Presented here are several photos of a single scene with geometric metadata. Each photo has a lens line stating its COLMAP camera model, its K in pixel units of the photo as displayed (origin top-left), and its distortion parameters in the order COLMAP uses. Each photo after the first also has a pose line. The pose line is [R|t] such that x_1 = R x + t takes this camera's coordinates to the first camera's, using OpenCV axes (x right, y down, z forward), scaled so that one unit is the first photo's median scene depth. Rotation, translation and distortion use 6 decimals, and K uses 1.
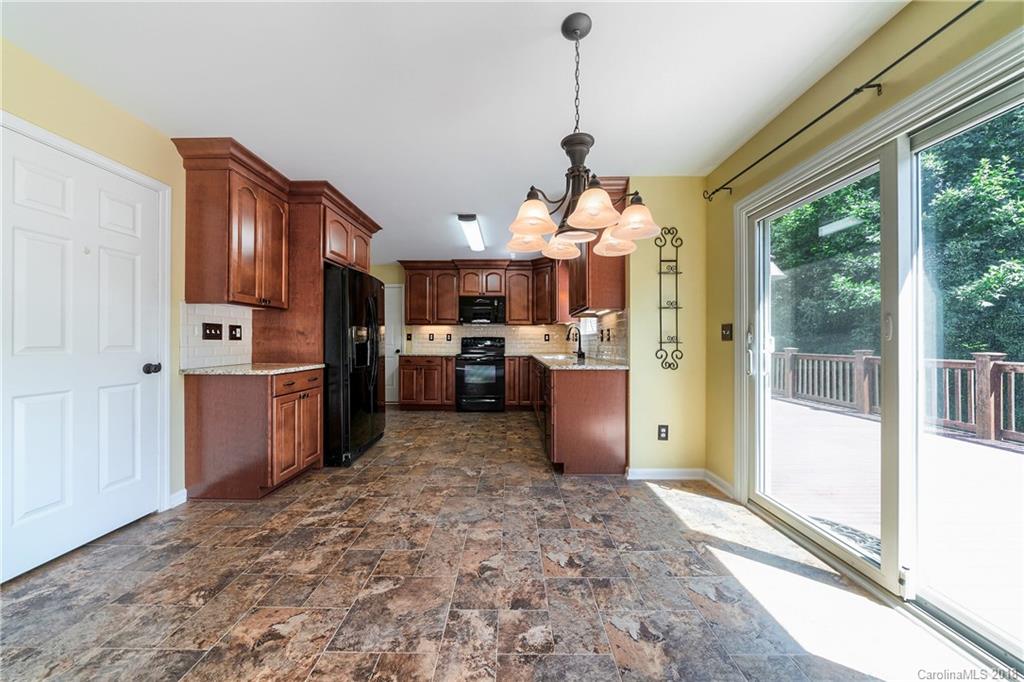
lens RADIAL K [[345.0, 0, 512.0], [0, 345.0, 341.0], [0, 0, 1]] dist [-0.008044, -0.000018]
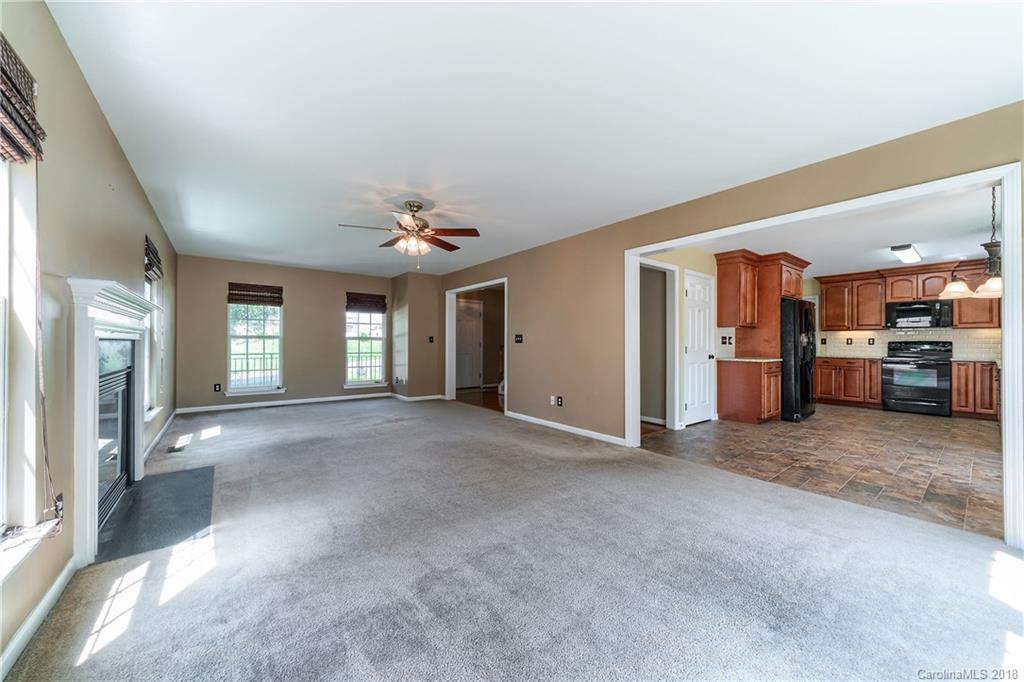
lens RADIAL K [[373.3, 0, 512.0], [0, 373.3, 341.0], [0, 0, 1]] dist [-0.001482, -0.000222]
pose [[0.615078, -0.003549, -0.788459, 0.046121], [-0.001694, 0.999982, -0.005822, -0.004117], [0.788465, 0.004917, 0.615060, -0.644476]]
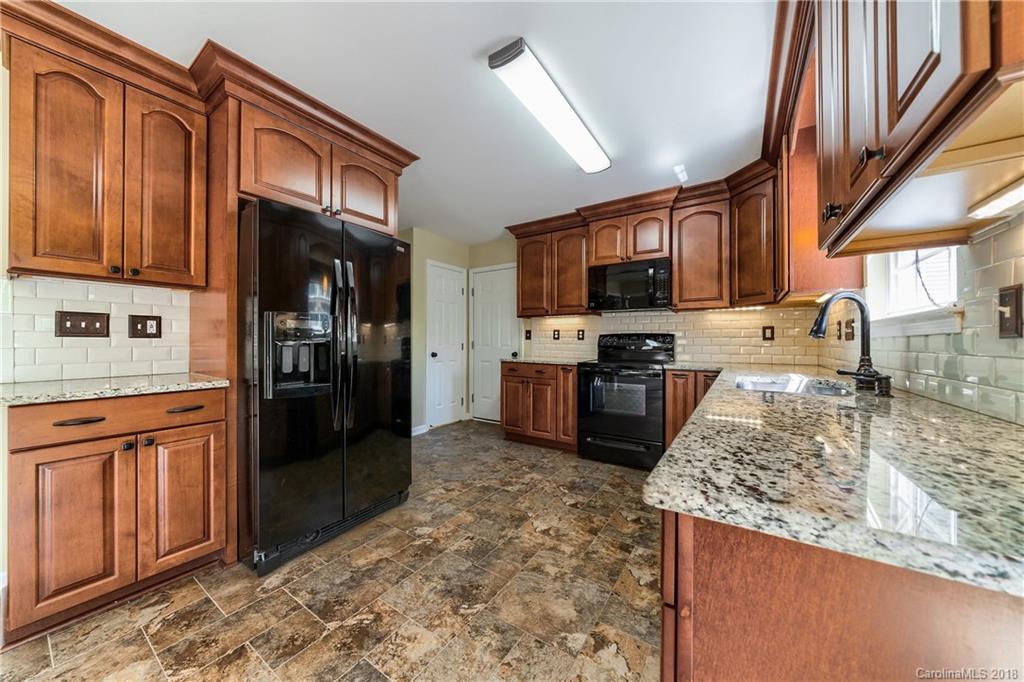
lens RADIAL K [[345.0, 0, 512.0], [0, 345.0, 341.0], [0, 0, 1]] dist [-0.008044, -0.000018]
pose [[0.832445, -0.000577, -0.554108, 0.077416], [0.000235, 1.000000, -0.000688, 0.002175], [0.554108, 0.000443, 0.832445, 0.434199]]
